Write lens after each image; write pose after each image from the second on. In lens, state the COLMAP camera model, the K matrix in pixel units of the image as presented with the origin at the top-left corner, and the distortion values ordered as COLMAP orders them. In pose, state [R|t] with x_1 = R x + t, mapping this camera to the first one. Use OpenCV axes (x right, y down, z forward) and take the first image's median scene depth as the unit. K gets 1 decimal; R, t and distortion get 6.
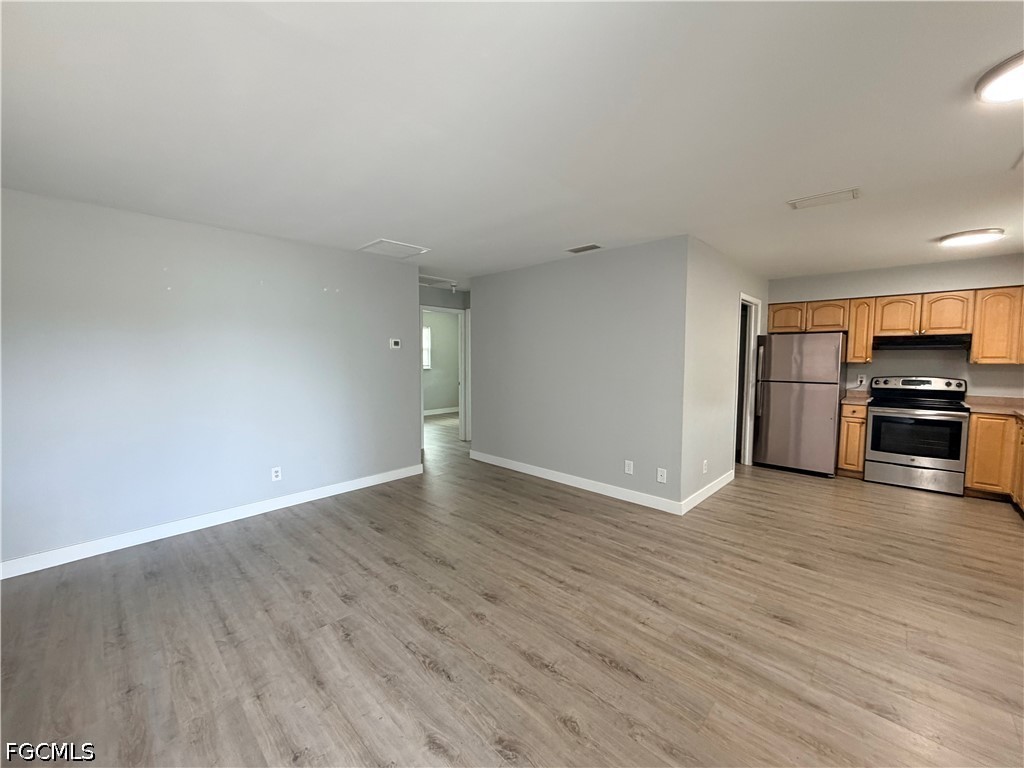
lens RADIAL K [[408.6, 0, 509.0], [0, 408.6, 384.1], [0, 0, 1]] dist [0.001989, 0.000130]
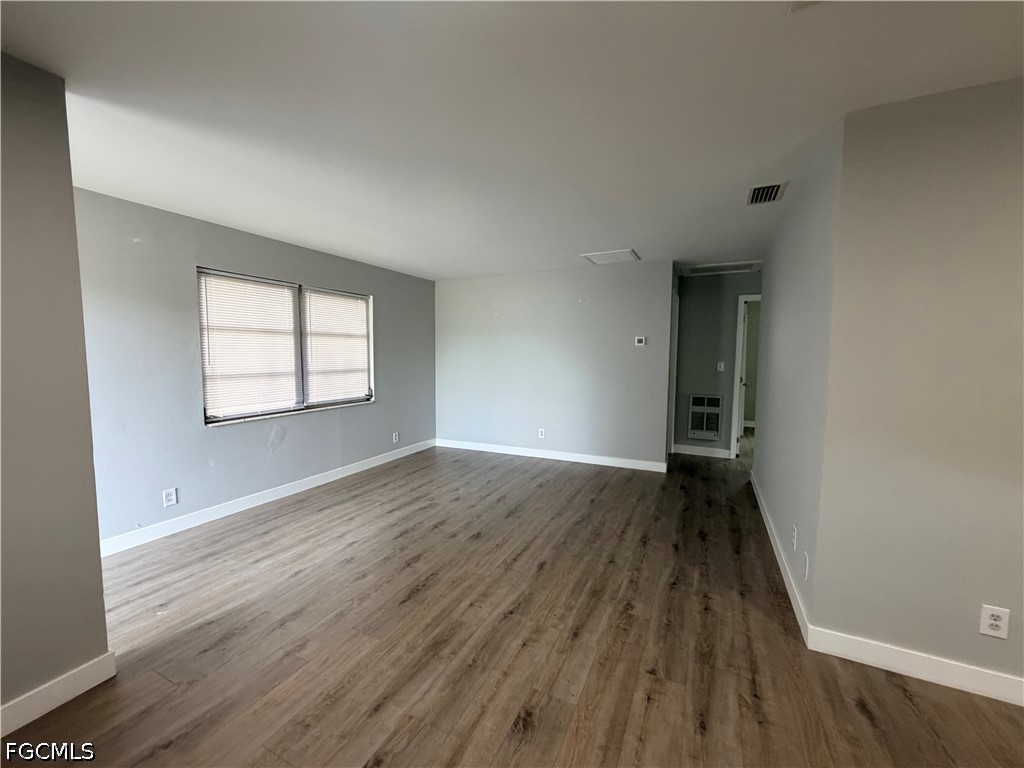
lens RADIAL K [[408.6, 0, 509.0], [0, 408.6, 384.1], [0, 0, 1]] dist [0.001989, 0.000130]
pose [[0.307925, 0.073532, -0.948565, 1.092325], [-0.071952, 0.995953, 0.053848, -0.036742], [0.948686, 0.051670, 0.311969, 0.609163]]
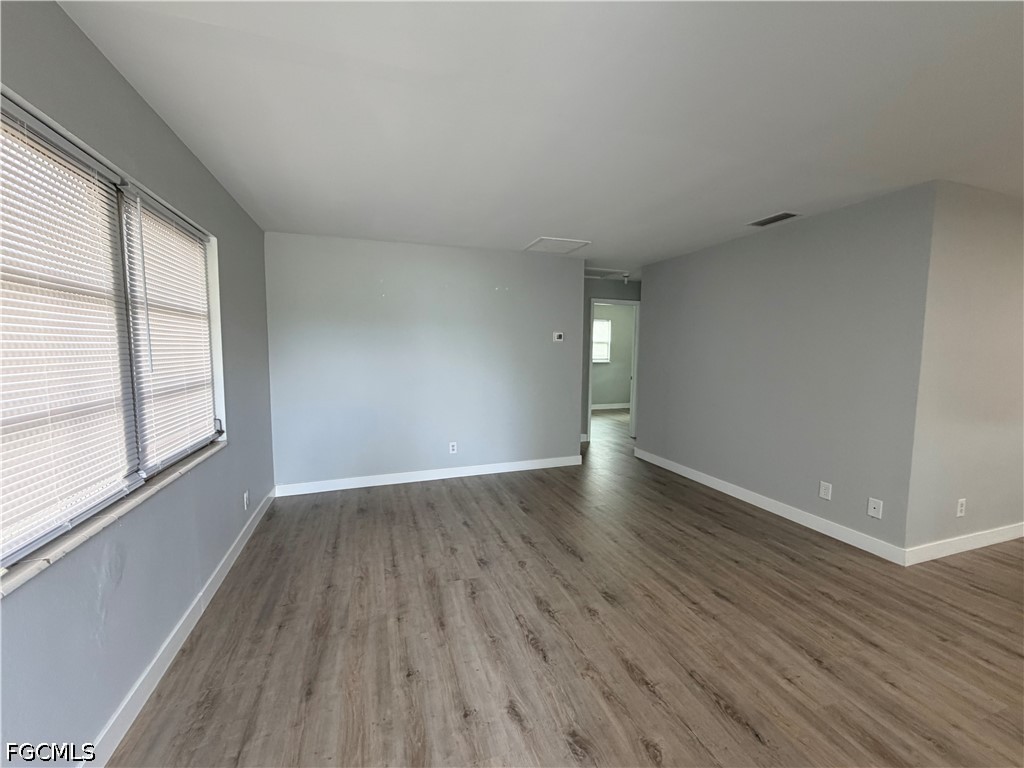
lens RADIAL K [[408.6, 0, 509.0], [0, 408.6, 384.1], [0, 0, 1]] dist [0.001989, 0.000130]
pose [[0.891371, 0.043814, -0.451152, 0.144632], [-0.037160, 0.999031, 0.023603, 0.002153], [0.451749, -0.004274, 0.892135, 0.025843]]
